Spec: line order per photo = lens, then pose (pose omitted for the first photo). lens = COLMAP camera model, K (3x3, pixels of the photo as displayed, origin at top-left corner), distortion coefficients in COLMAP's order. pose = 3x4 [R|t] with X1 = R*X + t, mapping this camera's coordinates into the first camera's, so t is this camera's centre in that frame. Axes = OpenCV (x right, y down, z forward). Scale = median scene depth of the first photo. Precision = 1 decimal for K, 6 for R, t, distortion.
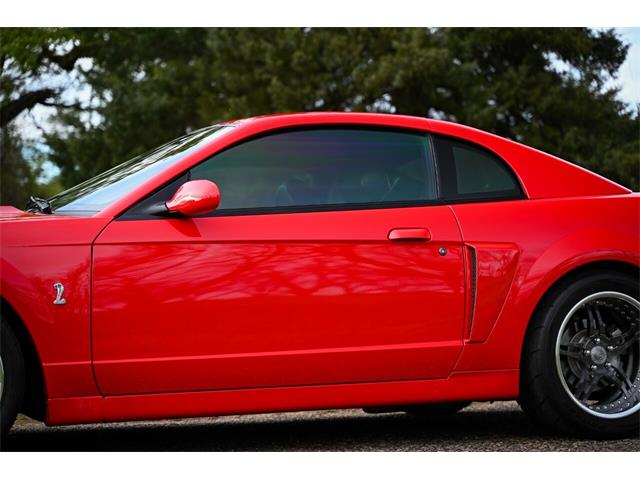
lens RADIAL K [[1382.1, 0, 320.0], [0, 1382.1, 240.0], [0, 0, 1]] dist [-0.042788, -0.338561]
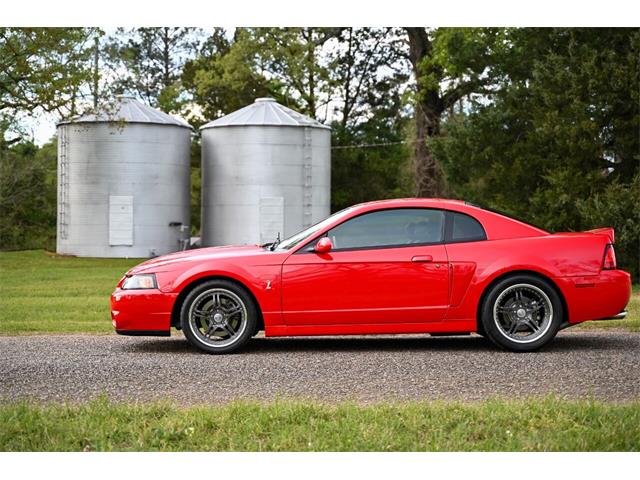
lens RADIAL K [[1382.1, 0, 320.0], [0, 1382.1, 240.0], [0, 0, 1]] dist [-0.042788, -0.338561]
pose [[0.915228, 0.007763, -0.402862, 0.779162], [0.019038, 0.997865, 0.062480, -0.169747], [0.402487, -0.064853, 0.913126, -1.075846]]
